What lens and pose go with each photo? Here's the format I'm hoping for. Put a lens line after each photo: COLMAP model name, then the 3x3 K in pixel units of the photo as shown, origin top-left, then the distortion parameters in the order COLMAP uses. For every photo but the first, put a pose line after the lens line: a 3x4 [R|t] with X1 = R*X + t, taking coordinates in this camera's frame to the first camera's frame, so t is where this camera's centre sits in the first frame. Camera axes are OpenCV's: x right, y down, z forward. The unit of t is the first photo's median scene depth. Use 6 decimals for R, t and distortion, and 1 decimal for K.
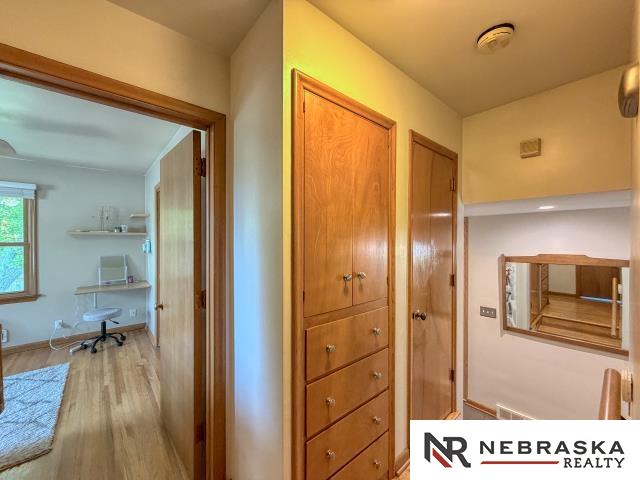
lens RADIAL K [[255.5, 0, 319.3], [0, 255.5, 240.6], [0, 0, 1]] dist [-0.001250, 0.000313]
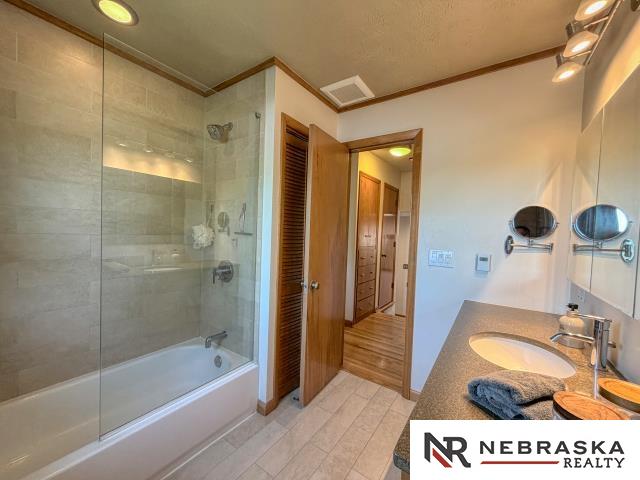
lens RADIAL K [[255.5, 0, 319.8], [0, 255.5, 238.9], [0, 0, 1]] dist [-0.001250, 0.000313]
pose [[0.965388, 0.023361, 0.259770, -0.959282], [-0.032313, 0.999020, 0.030244, 0.081381], [-0.258809, -0.037592, 0.965197, -1.375322]]
